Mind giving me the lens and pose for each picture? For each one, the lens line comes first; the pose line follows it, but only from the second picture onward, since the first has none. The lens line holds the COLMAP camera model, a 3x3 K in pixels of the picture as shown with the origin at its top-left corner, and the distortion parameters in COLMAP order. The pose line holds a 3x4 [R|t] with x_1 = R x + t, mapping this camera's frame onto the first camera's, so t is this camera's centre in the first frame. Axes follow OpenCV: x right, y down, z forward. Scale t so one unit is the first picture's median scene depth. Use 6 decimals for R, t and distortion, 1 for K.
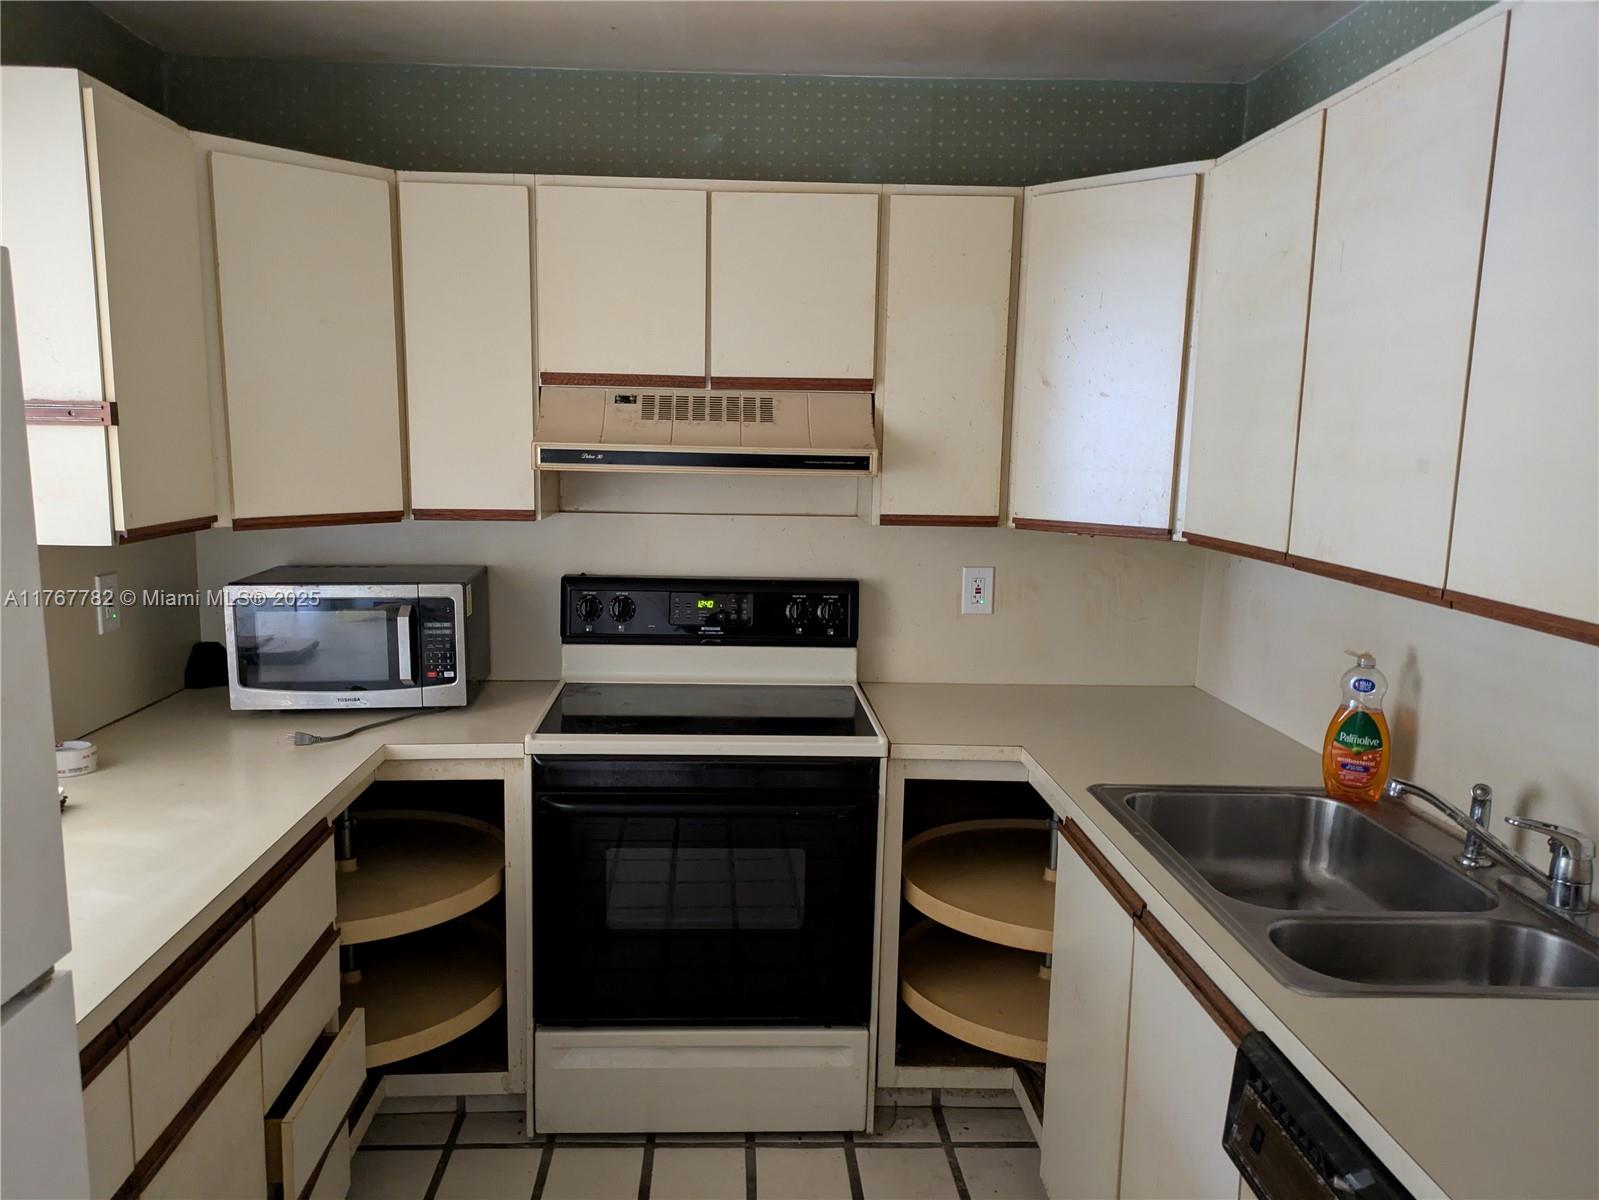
lens RADIAL K [[1173.2, 0, 795.3], [0, 1173.2, 609.2], [0, 0, 1]] dist [0.056246, -0.063337]
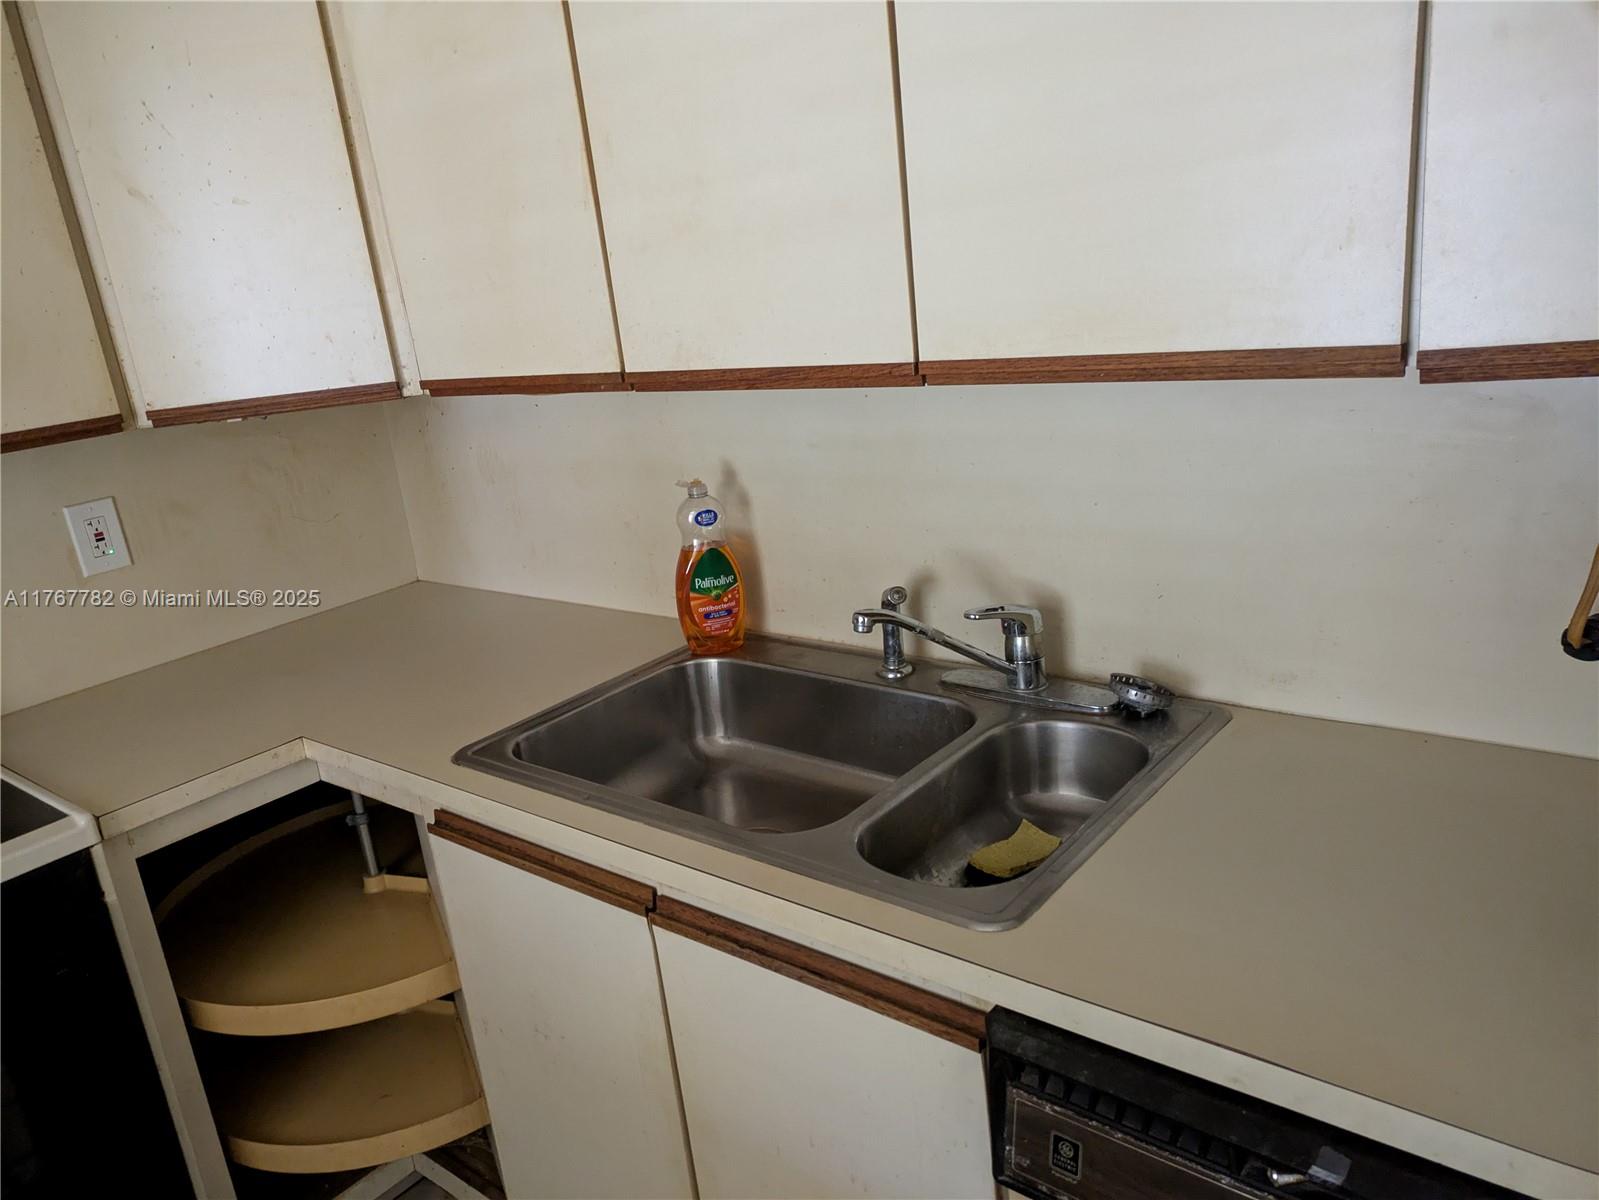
lens RADIAL K [[1173.2, 0, 795.3], [0, 1173.2, 609.2], [0, 0, 1]] dist [0.056246, -0.063337]
pose [[0.677127, -0.308259, 0.668188, -0.054278], [0.236497, 0.951019, 0.199078, -0.024803], [-0.696827, 0.023223, 0.716863, 0.354604]]
